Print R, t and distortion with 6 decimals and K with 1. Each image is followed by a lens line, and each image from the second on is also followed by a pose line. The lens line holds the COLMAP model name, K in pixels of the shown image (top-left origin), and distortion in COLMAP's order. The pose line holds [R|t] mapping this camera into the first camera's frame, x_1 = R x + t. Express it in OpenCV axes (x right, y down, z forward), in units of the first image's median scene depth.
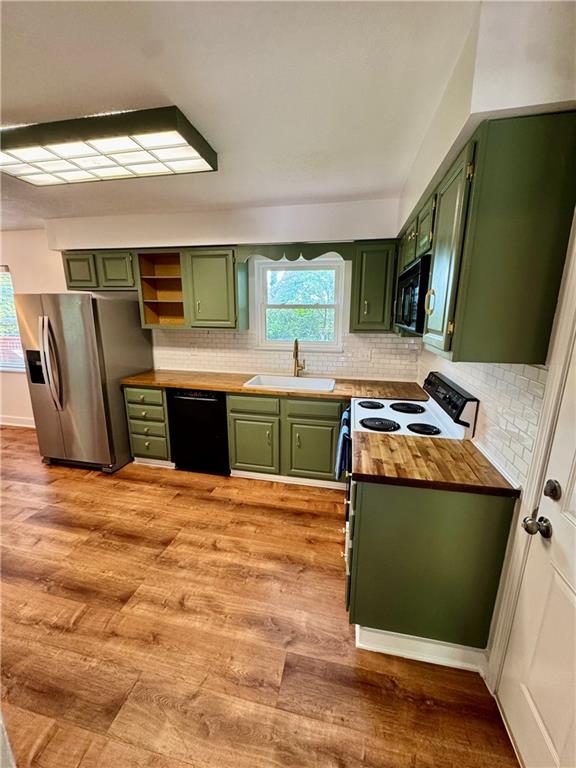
lens RADIAL K [[306.3, 0, 288.6], [0, 306.3, 383.0], [0, 0, 1]] dist [-0.003530, 0.000035]
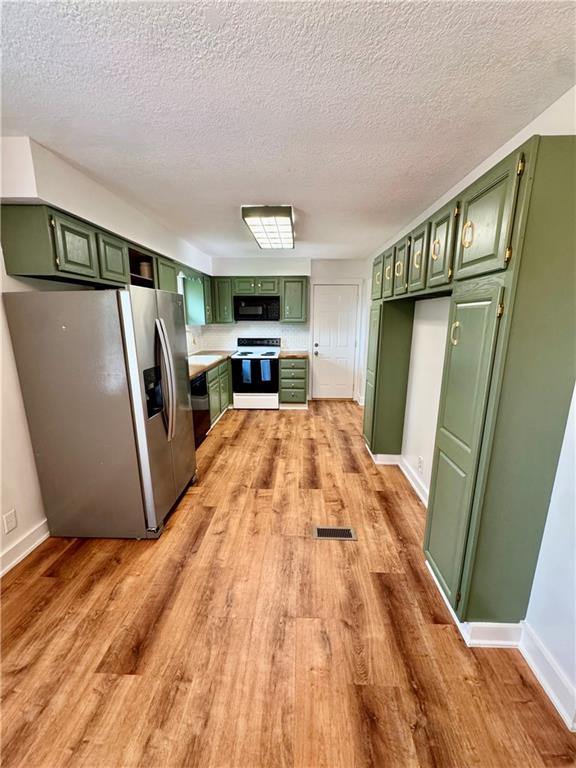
lens RADIAL K [[306.3, 0, 288.6], [0, 306.3, 383.0], [0, 0, 1]] dist [-0.003530, 0.000035]
pose [[-0.166393, -0.220454, 0.961100, -1.752128], [0.221754, 0.941355, 0.254316, -0.203497], [-0.960801, 0.255444, -0.107748, 0.872411]]
